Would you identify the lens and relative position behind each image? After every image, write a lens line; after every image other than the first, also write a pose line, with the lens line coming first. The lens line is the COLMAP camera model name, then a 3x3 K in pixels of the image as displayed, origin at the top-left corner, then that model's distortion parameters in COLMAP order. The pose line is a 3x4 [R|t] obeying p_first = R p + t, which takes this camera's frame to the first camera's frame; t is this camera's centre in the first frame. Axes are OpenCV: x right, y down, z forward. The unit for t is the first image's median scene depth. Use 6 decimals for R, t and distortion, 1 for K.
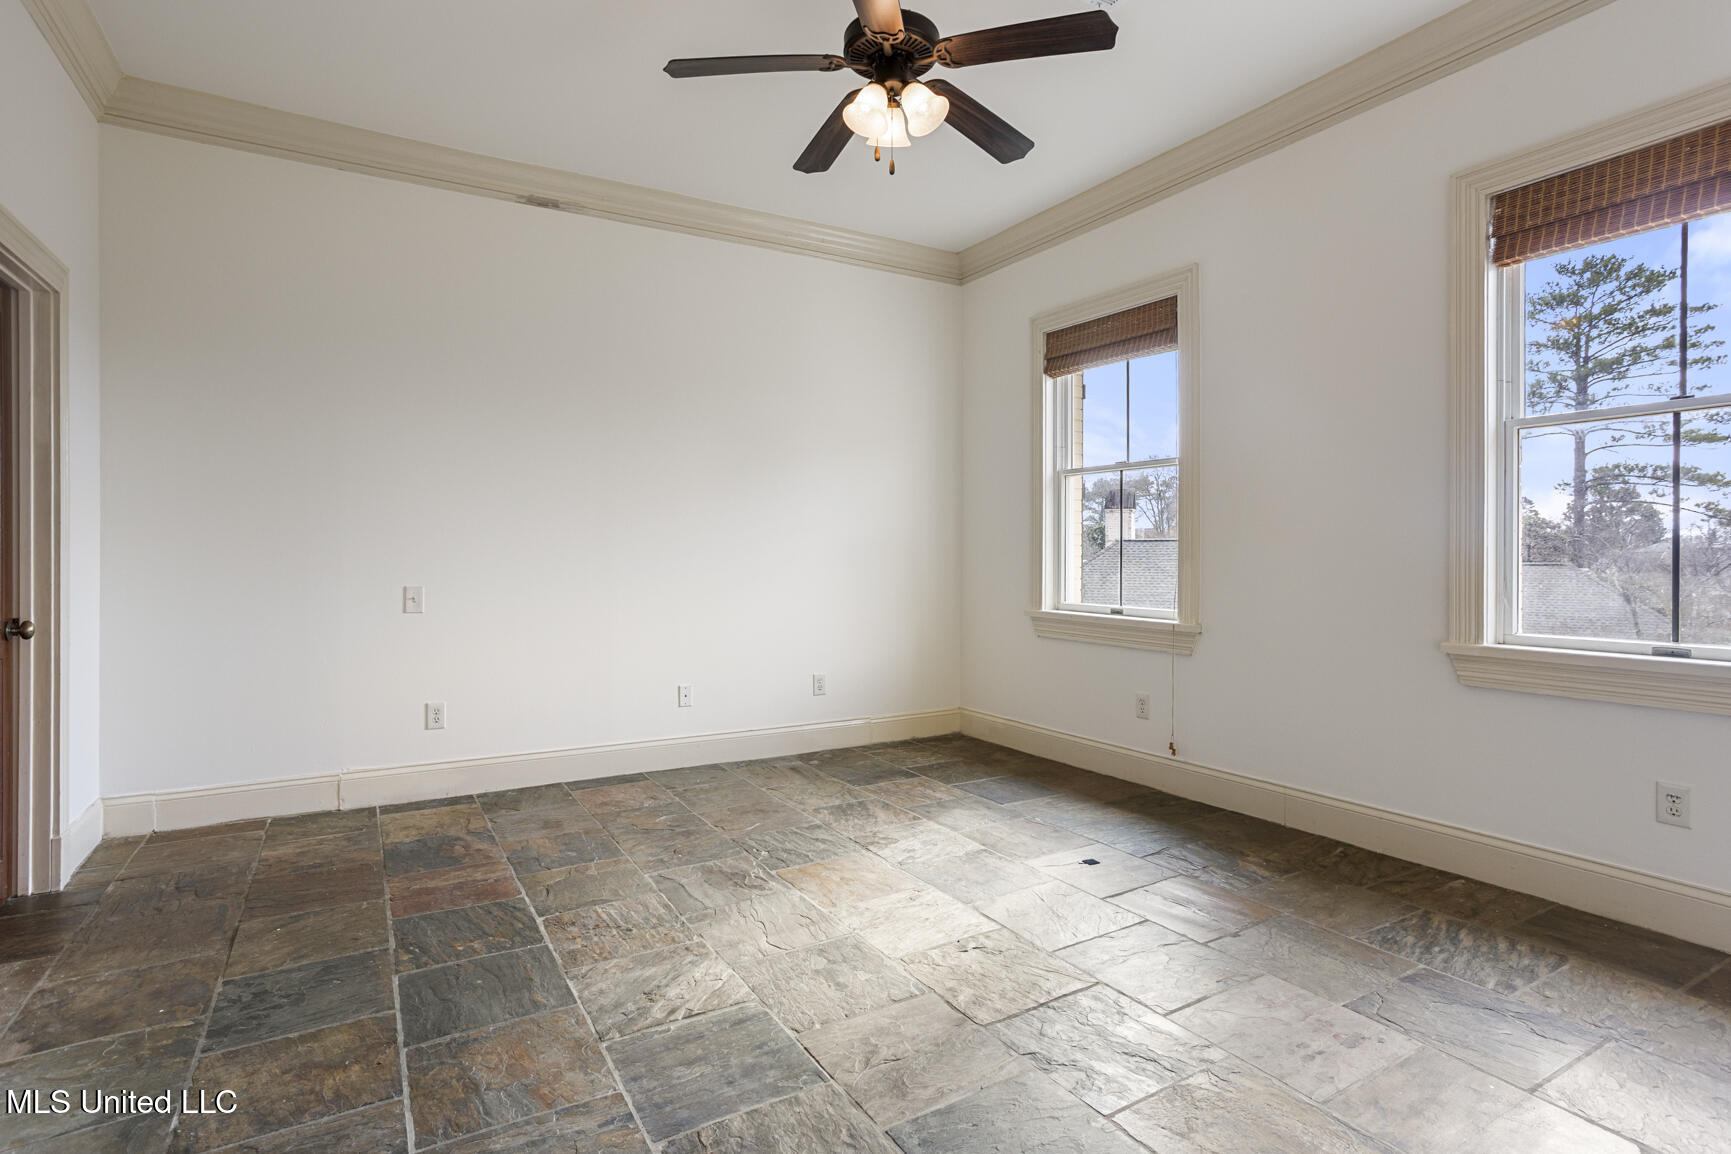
lens RADIAL K [[873.4, 0, 870.3], [0, 873.4, 561.9], [0, 0, 1]] dist [-0.031178, 0.016098]
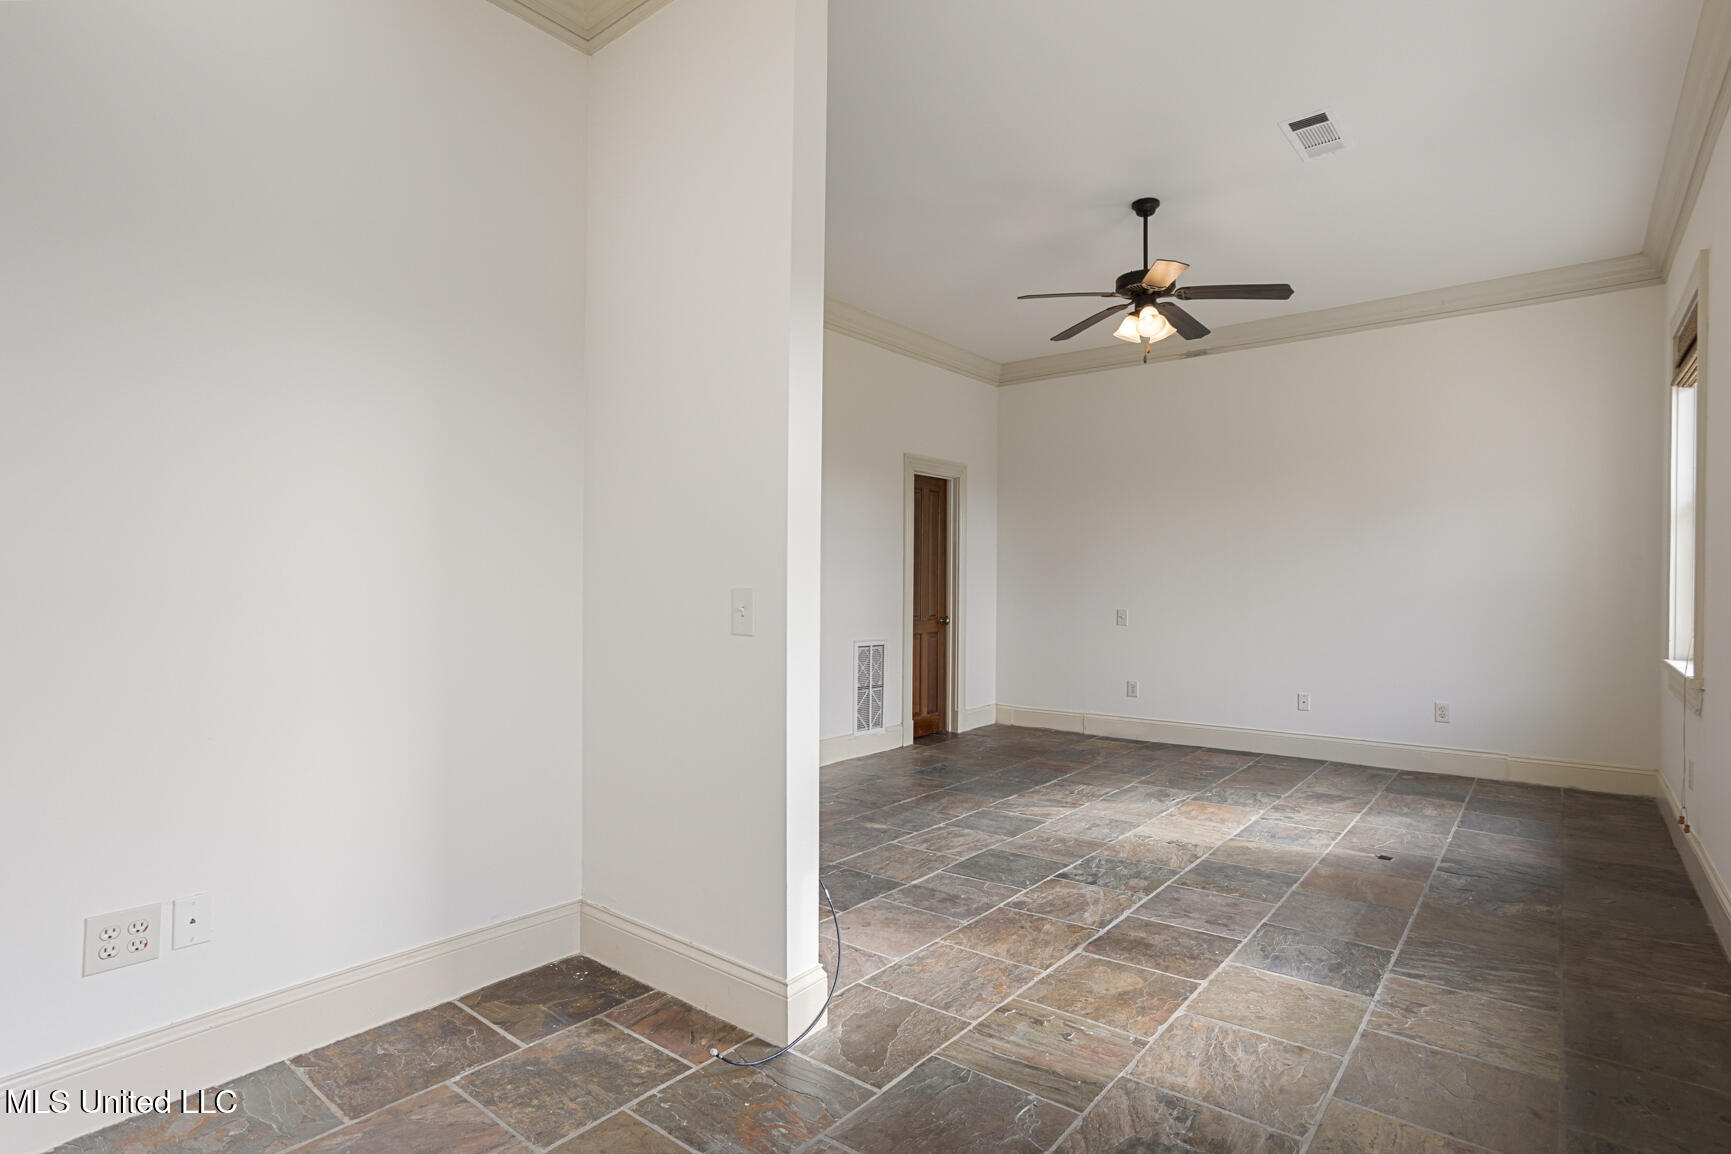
lens RADIAL K [[873.4, 0, 869.7], [0, 873.4, 584.0], [0, 0, 1]] dist [-0.031178, 0.016098]
pose [[0.347491, -0.002676, -0.937679, 0.958816], [-0.009588, 0.999934, -0.006407, -0.005519], [0.937634, 0.011217, 0.347443, -0.042520]]
